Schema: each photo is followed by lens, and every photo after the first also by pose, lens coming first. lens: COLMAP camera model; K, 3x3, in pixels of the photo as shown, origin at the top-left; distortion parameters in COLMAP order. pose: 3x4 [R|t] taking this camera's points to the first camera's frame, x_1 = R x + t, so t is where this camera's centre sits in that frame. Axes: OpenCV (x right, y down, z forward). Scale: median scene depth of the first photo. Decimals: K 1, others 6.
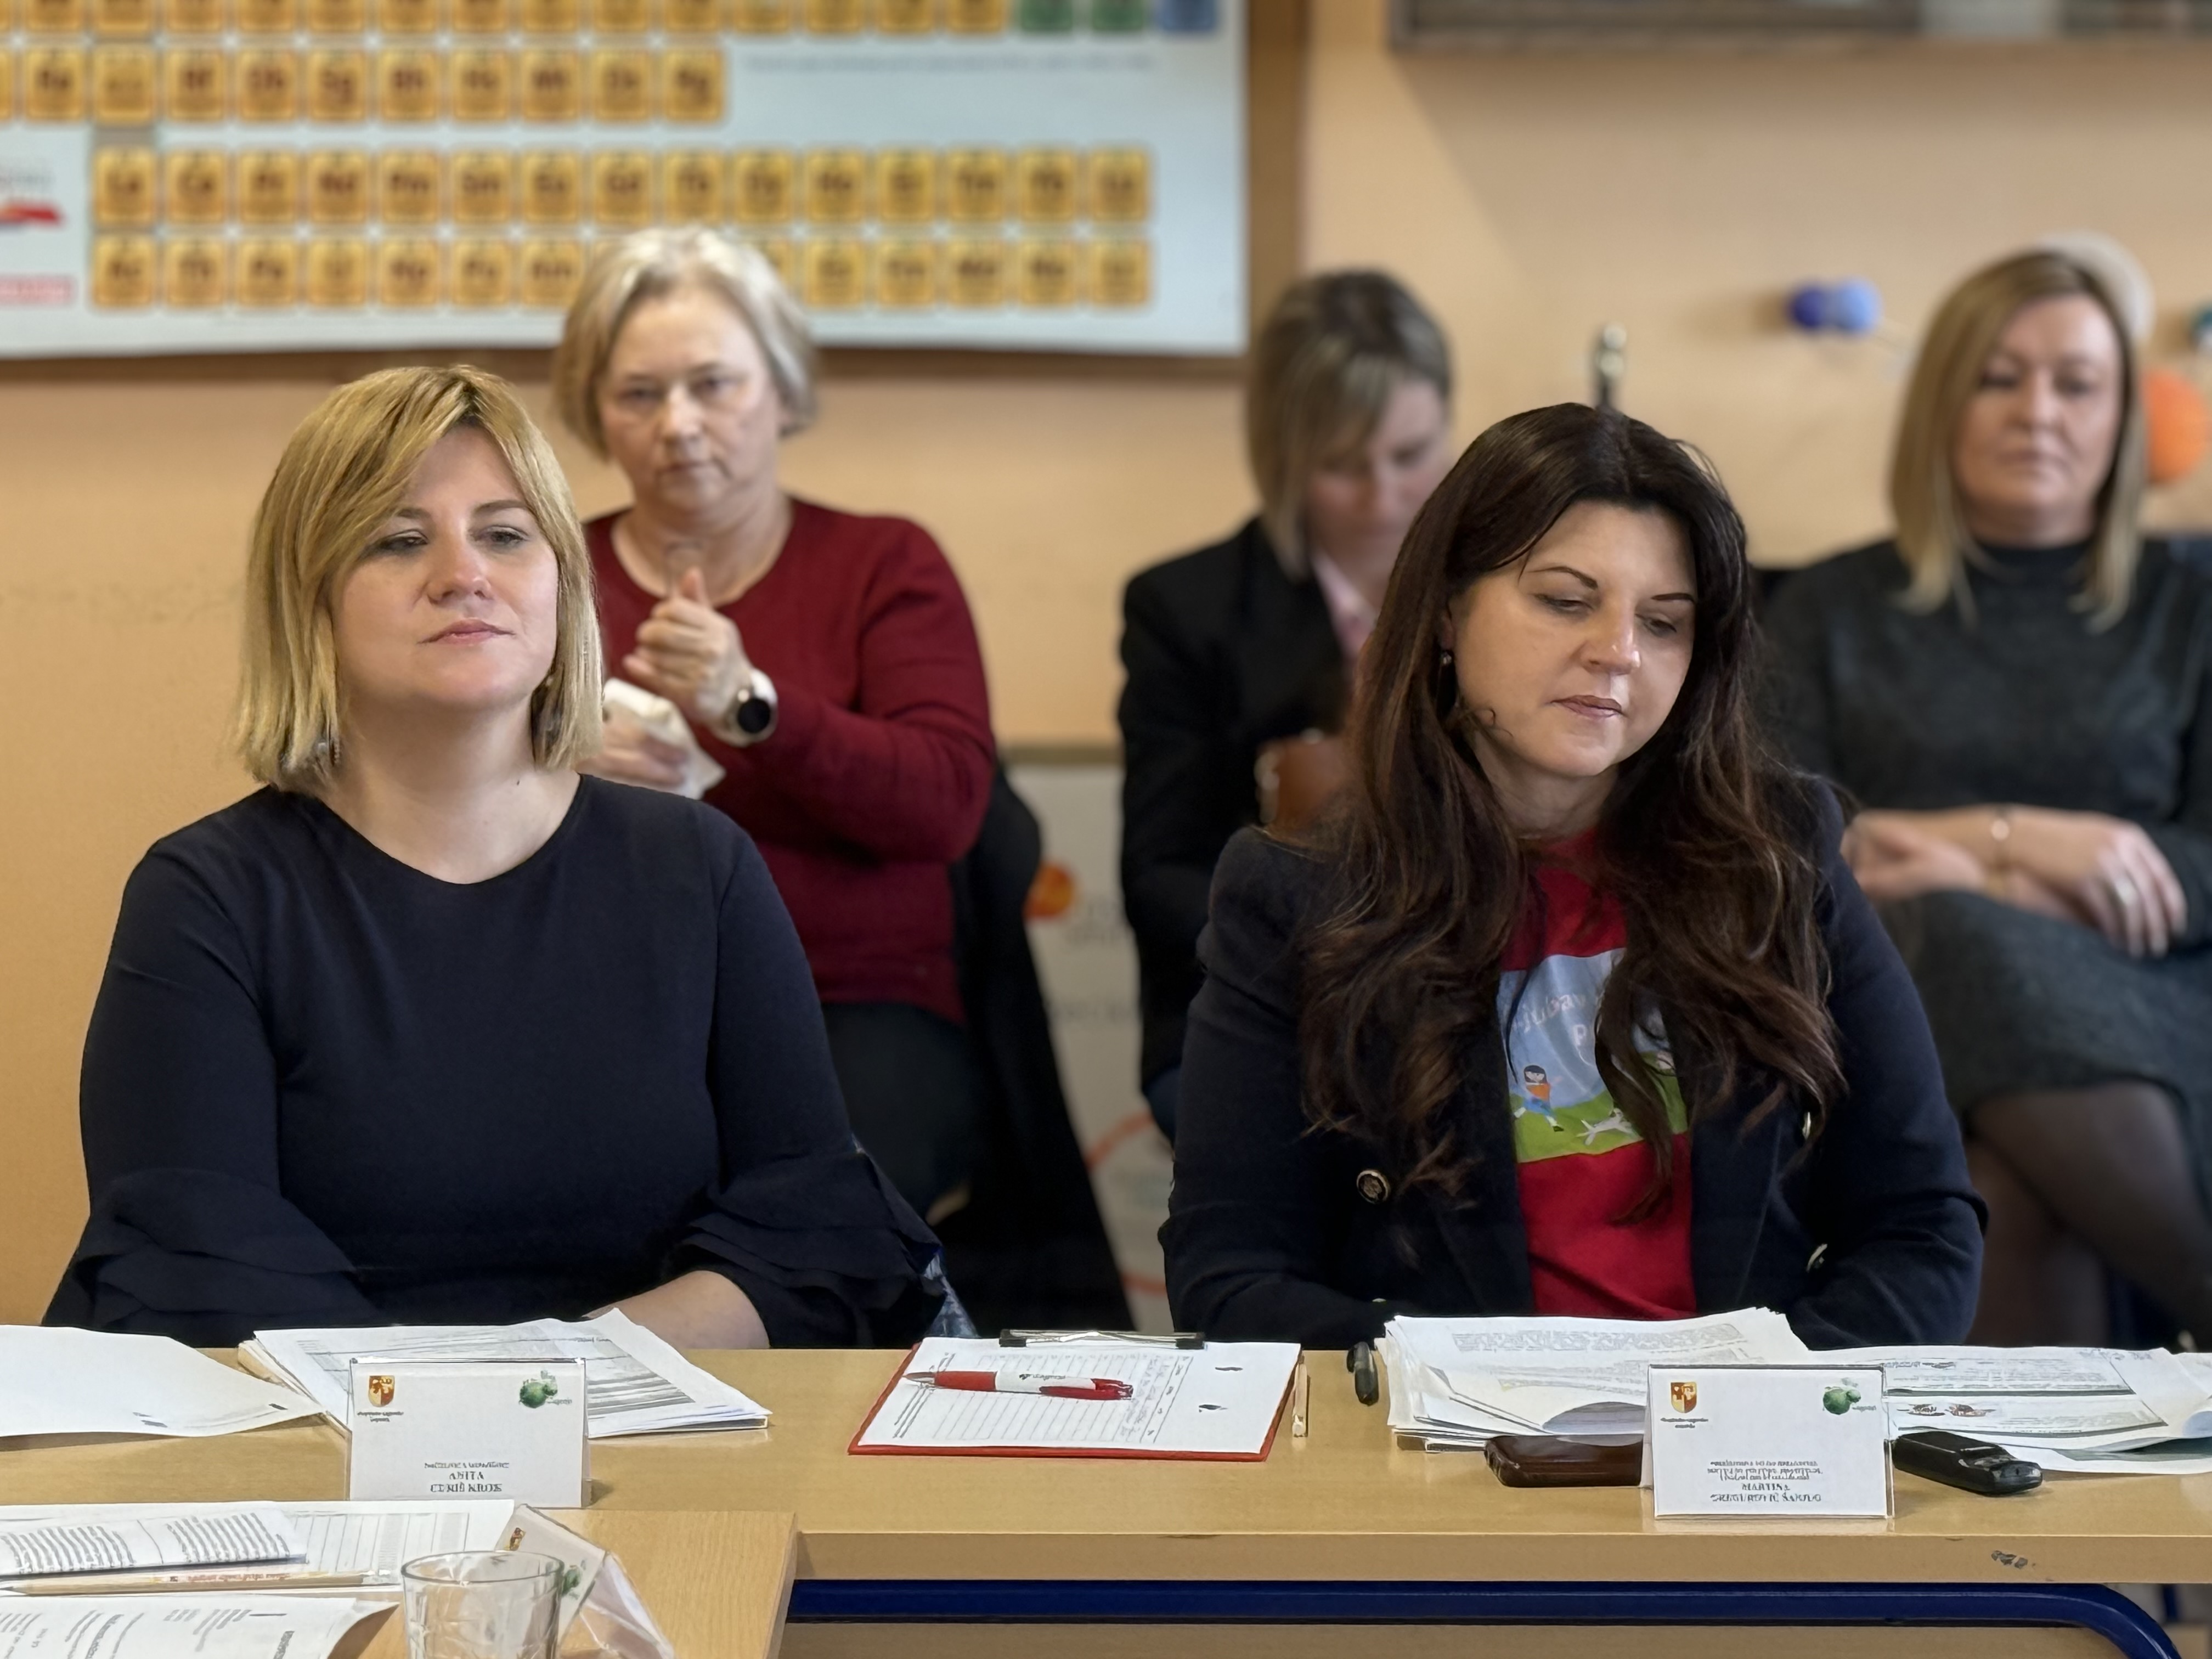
lens RADIAL K [[7264.7, 0, 1100.9], [0, 7264.7, 832.2], [0, 0, 1]] dist [0.188760, 0.000000]
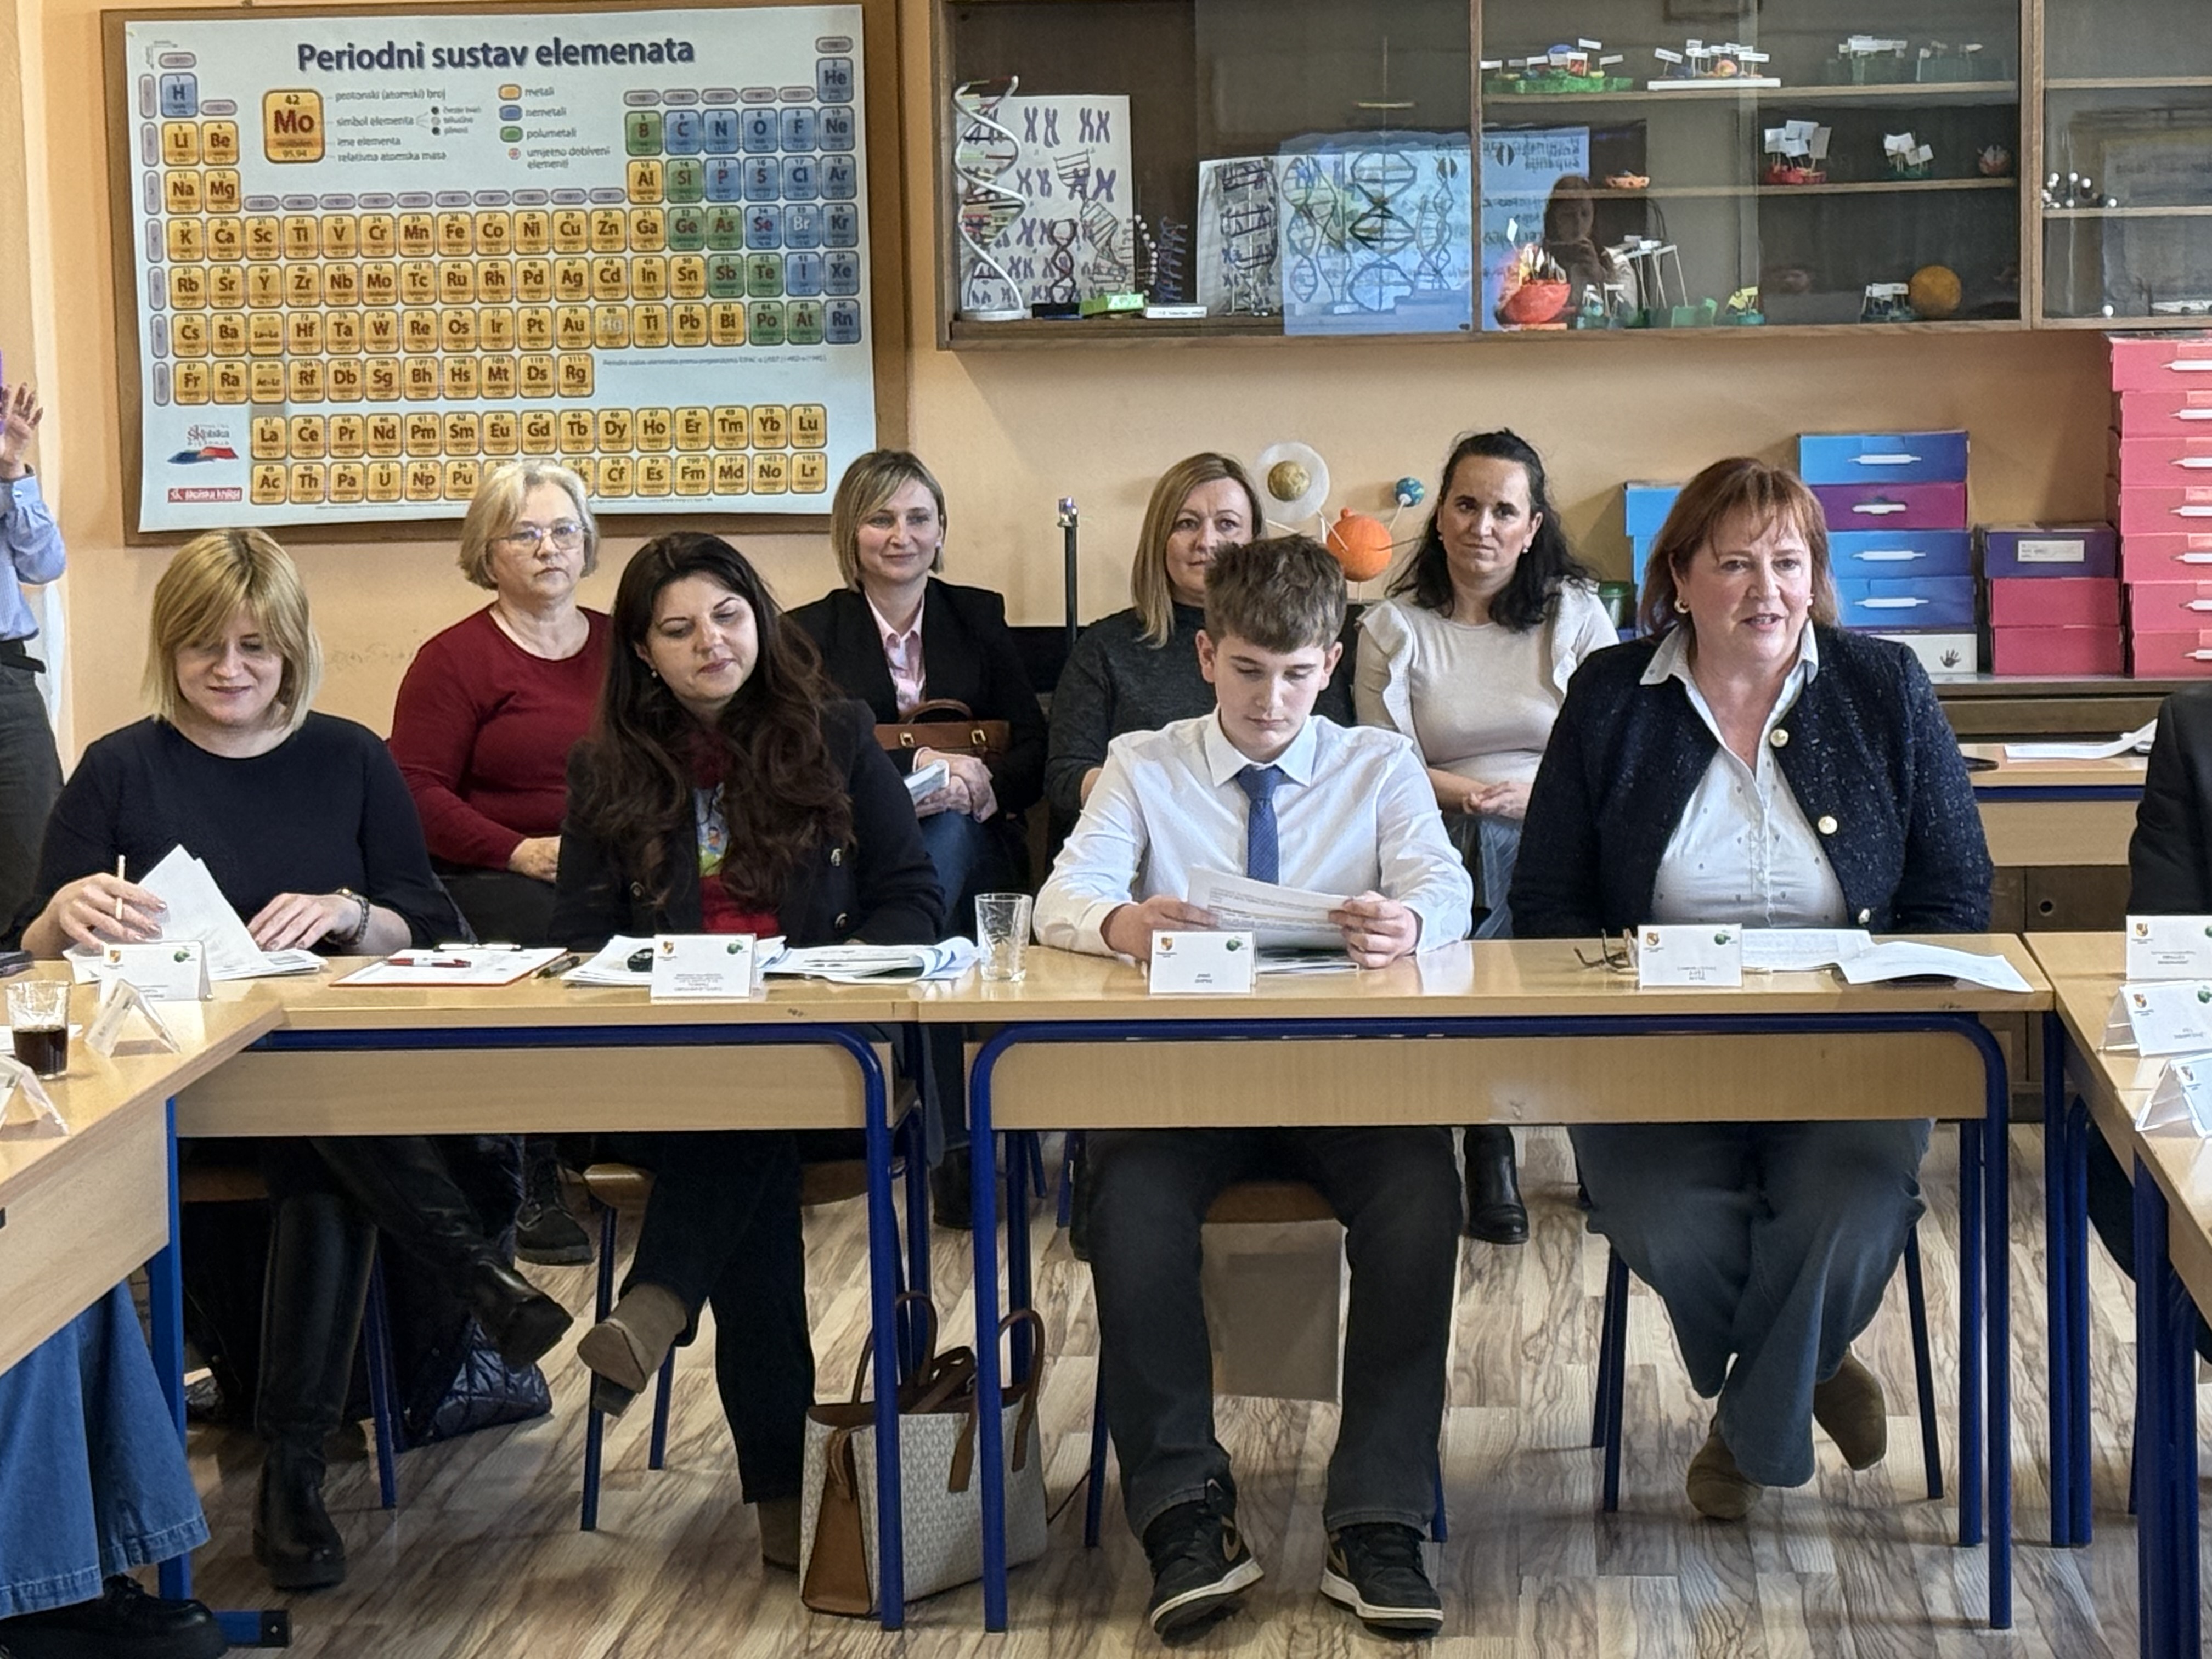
lens RADIAL K [[5558.6, 0, 1103.3], [0, 5558.6, 808.0], [0, 0, 1]] dist [0.082253, 0.000000]
pose [[0.998021, -0.014757, -0.061126, 0.157945], [0.013665, 0.999740, -0.018236, 0.032110], [0.061379, 0.017364, 0.997963, -0.370847]]
